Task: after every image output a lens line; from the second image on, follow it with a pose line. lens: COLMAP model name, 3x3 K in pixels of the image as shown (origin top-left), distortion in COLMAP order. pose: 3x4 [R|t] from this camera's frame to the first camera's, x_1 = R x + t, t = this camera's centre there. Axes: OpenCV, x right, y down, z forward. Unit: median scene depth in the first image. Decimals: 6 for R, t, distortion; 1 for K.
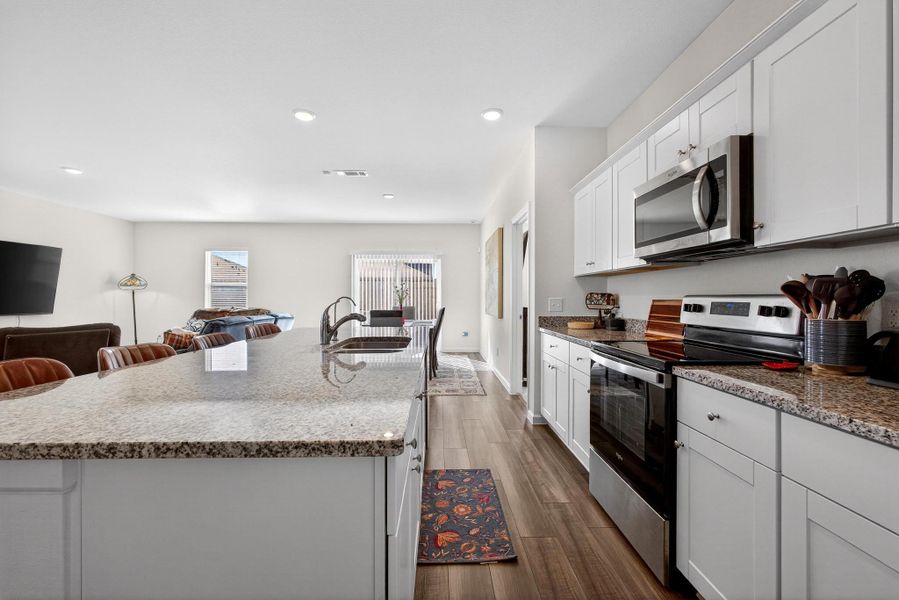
lens RADIAL K [[379.4, 0, 452.7], [0, 379.4, 298.5], [0, 0, 1]] dist [-0.011539, 0.000125]
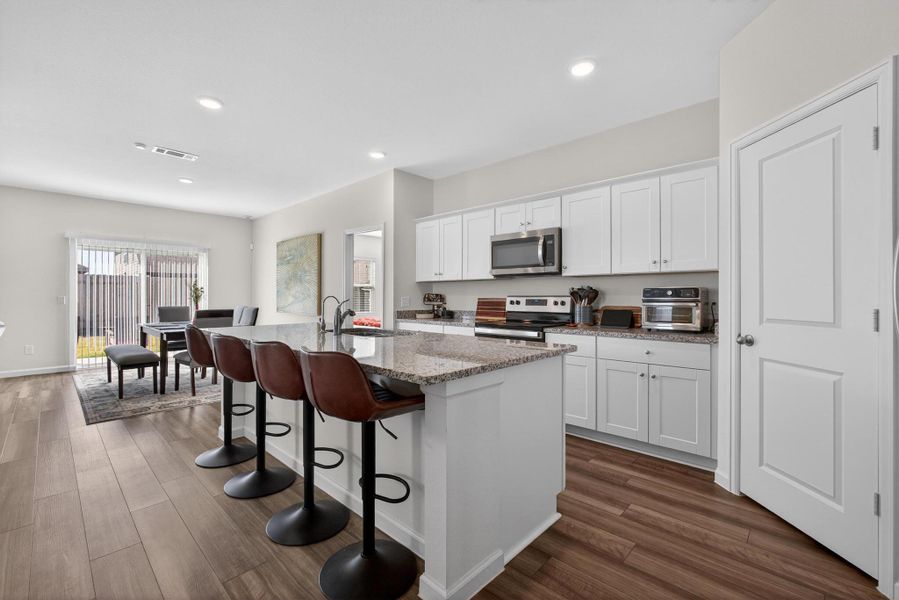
lens RADIAL K [[379.0, 0, 447.0], [0, 379.0, 296.5], [0, 0, 1]] dist [-0.003208, -0.000051]
pose [[0.711041, 0.002956, 0.703144, -0.550143], [-0.001012, 0.999994, -0.003181, 0.000661], [-0.703150, 0.001550, 0.711040, -0.071795]]
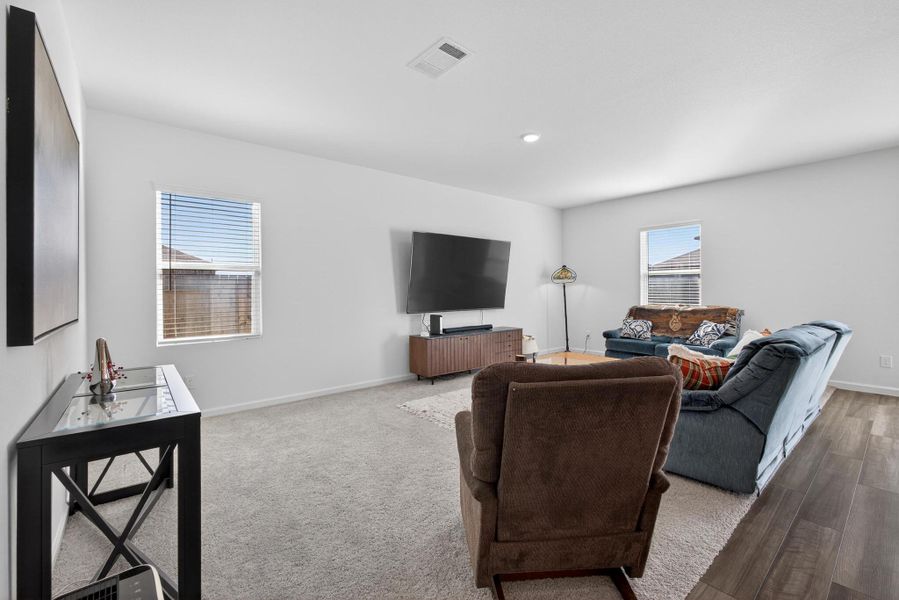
lens RADIAL K [[382.2, 0, 450.3], [0, 382.2, 292.1], [0, 0, 1]] dist [-0.003617, -0.000291]
pose [[0.611858, -0.001308, -0.790967, -0.574398], [0.005282, 0.999983, 0.002432, -0.009821], [0.790950, -0.005666, 0.611854, 0.432824]]
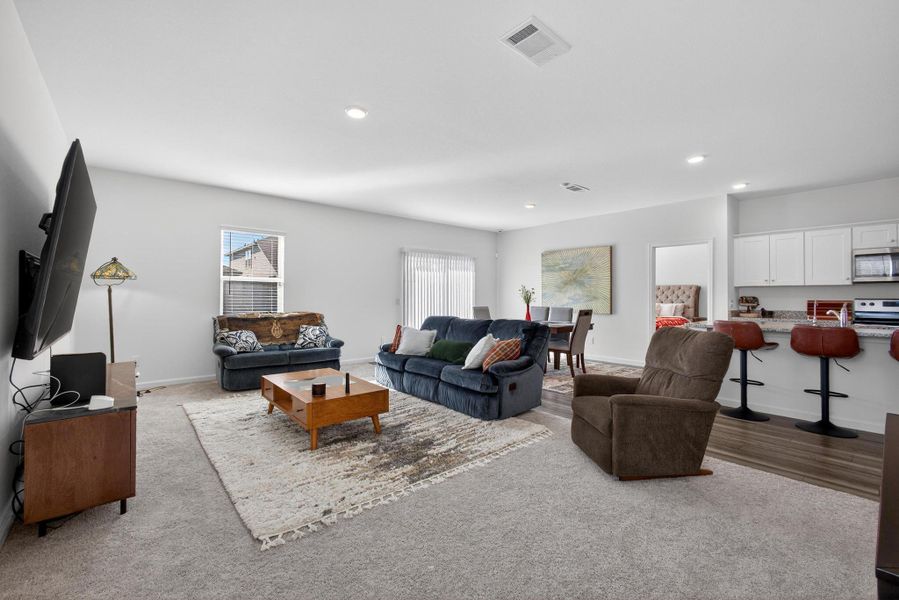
lens RADIAL K [[382.2, 0, 450.3], [0, 382.2, 292.1], [0, 0, 1]] dist [-0.003617, -0.000291]
pose [[0.781169, 0.008711, 0.624259, -1.610817], [0.000099, 0.999901, -0.014077, -0.009057], [-0.624320, 0.011058, 0.781091, 0.444706]]
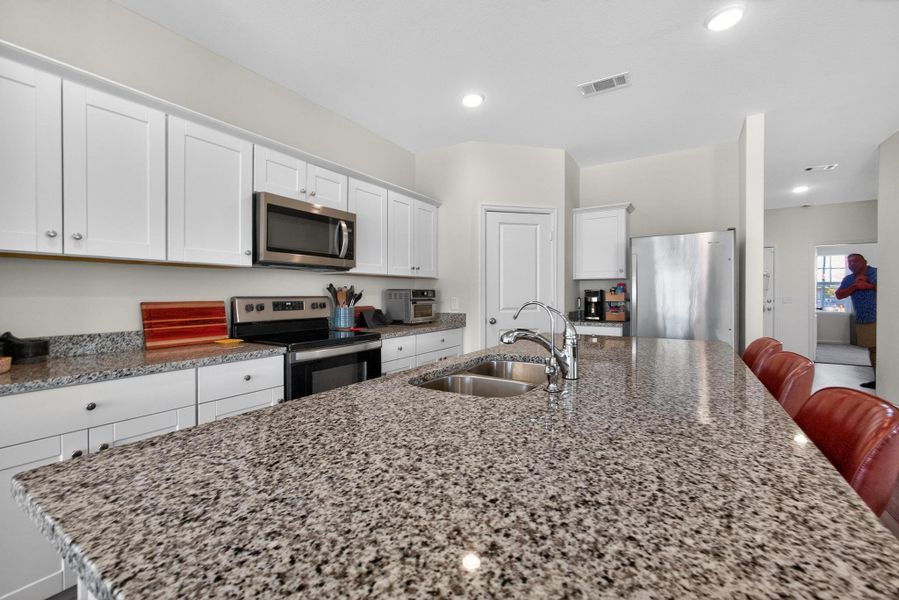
lens RADIAL K [[379.4, 0, 452.7], [0, 379.4, 298.5], [0, 0, 1]] dist [-0.011539, 0.000125]
pose [[-0.829567, -0.007927, 0.558351, -0.303758], [-0.000617, 0.999912, 0.013280, -0.010954], [-0.558407, 0.010673, -0.829498, 0.933641]]
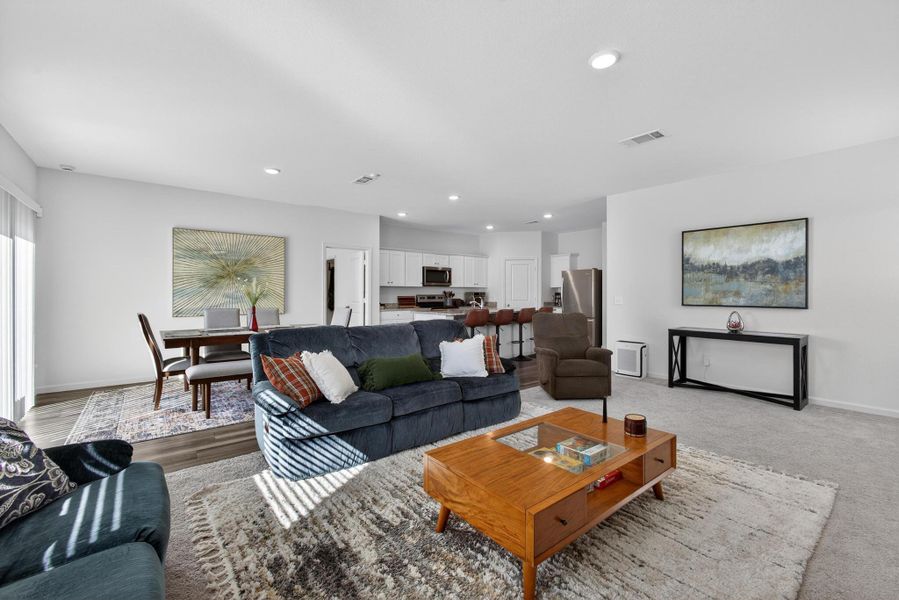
lens RADIAL K [[379.0, 0, 447.0], [0, 379.0, 296.5], [0, 0, 1]] dist [-0.003208, -0.000051]
pose [[-0.590333, -0.008536, 0.807115, -1.617101], [0.000623, 0.999939, 0.011031, -0.020672], [-0.807159, 0.007015, -0.590292, 1.833388]]
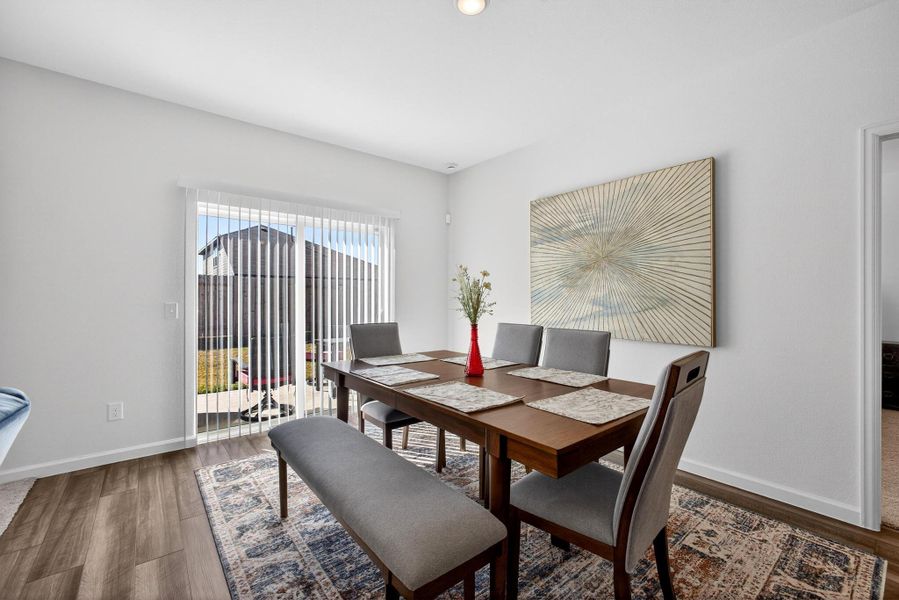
lens RADIAL K [[379.4, 0, 452.7], [0, 379.4, 298.5], [0, 0, 1]] dist [-0.011539, 0.000125]
pose [[0.797972, 0.002651, 0.602688, -0.592162], [0.001612, 0.999977, -0.006532, -0.008391], [-0.602692, 0.006184, 0.797950, 1.164611]]
